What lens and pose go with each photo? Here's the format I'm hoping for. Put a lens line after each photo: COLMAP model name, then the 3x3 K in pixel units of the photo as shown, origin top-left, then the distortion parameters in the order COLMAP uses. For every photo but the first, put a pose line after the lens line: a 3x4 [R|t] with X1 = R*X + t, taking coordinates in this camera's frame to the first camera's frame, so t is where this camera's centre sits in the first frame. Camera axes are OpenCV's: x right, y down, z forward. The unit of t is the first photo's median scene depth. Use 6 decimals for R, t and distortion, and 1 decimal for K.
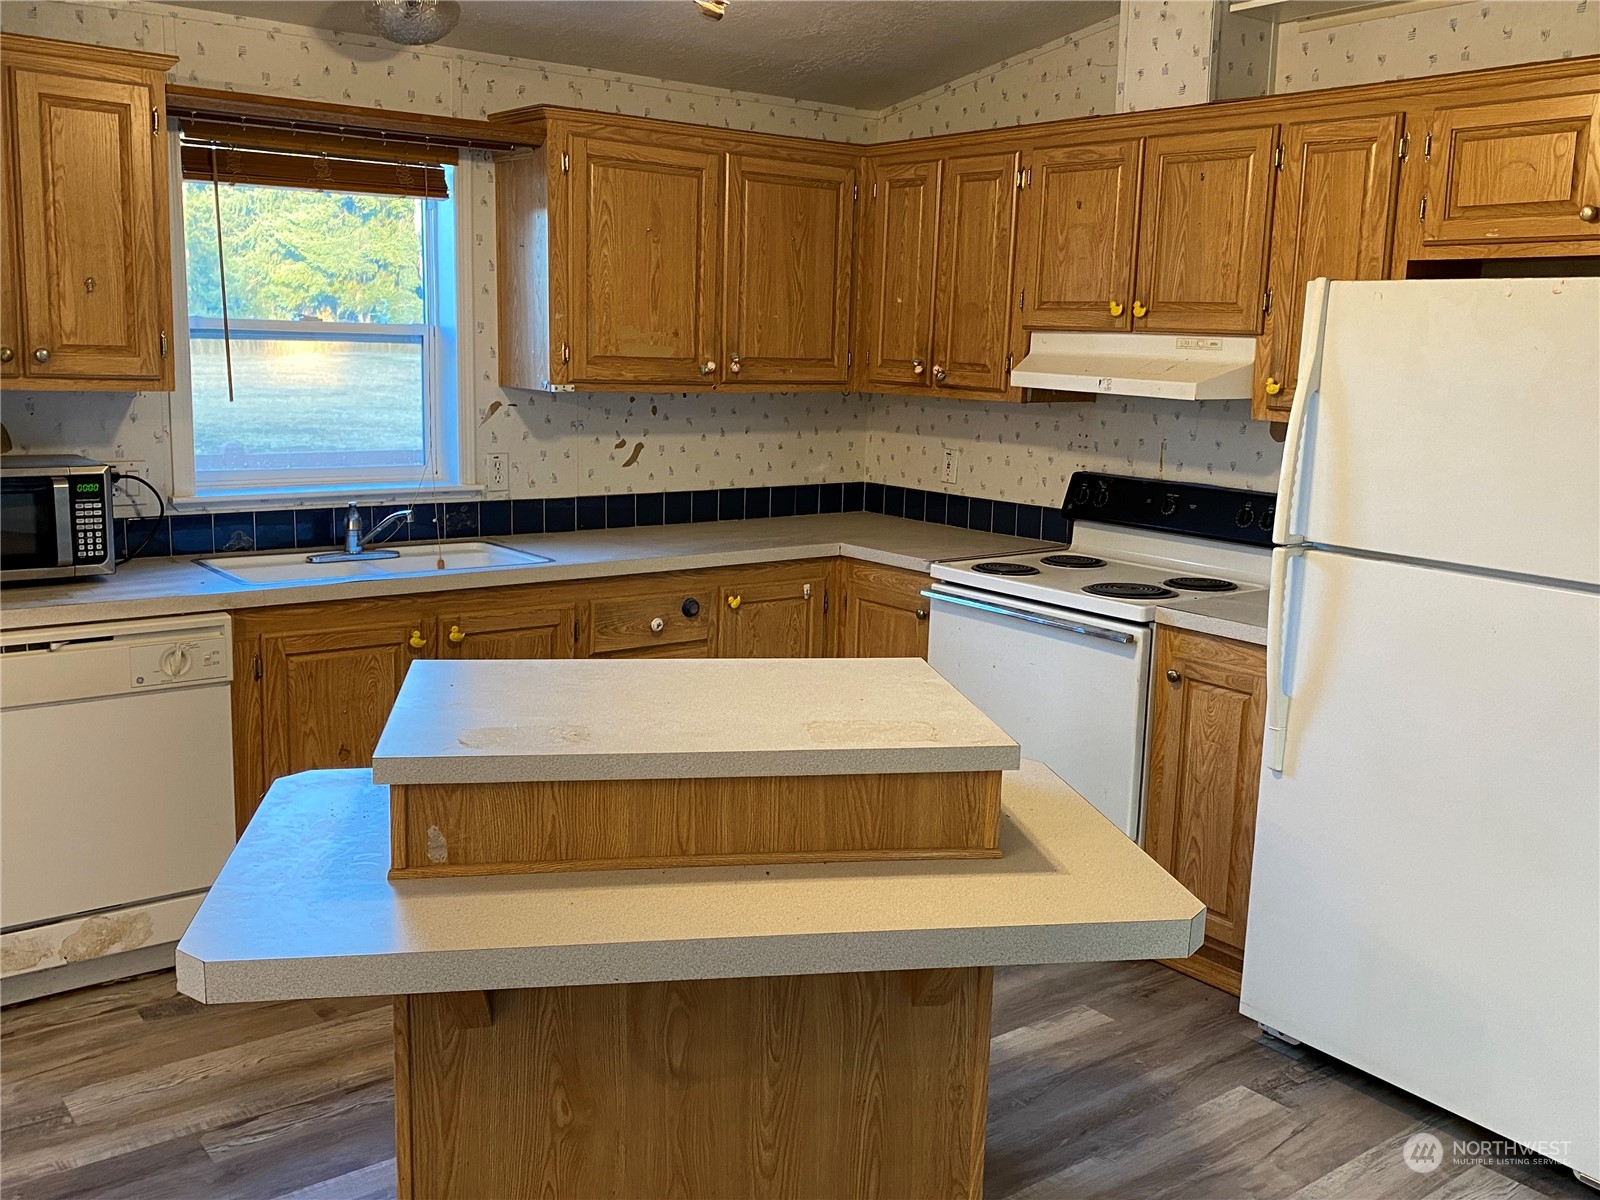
lens RADIAL K [[1496.8, 0, 799.2], [0, 1496.8, 572.7], [0, 0, 1]] dist [0.002064, -0.008249]
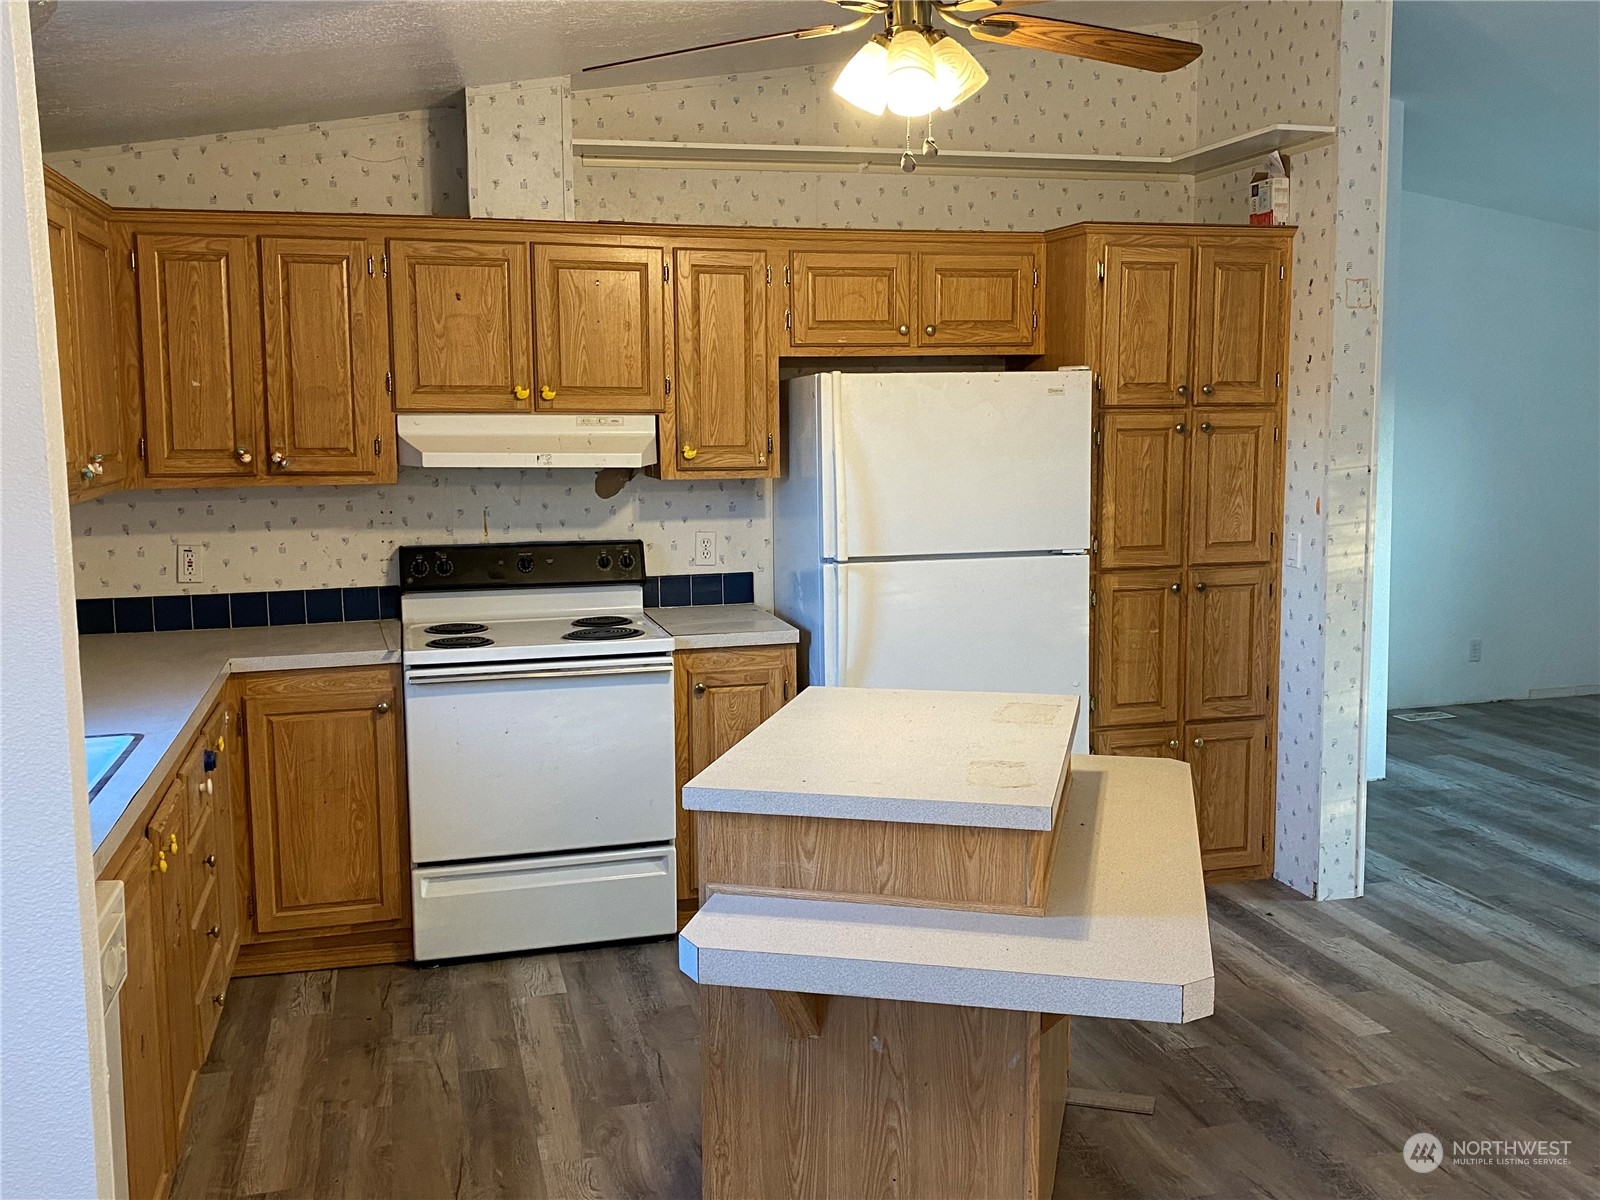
lens RADIAL K [[1507.0, 0, 800.0], [0, 1507.0, 600.0], [0, 0, 1]] dist [0.006280, -0.002905]
pose [[0.395596, -0.138508, 0.907920, -0.739583], [0.161237, 0.983683, 0.079812, -0.078087], [-0.904161, 0.114817, 0.411474, 0.356997]]
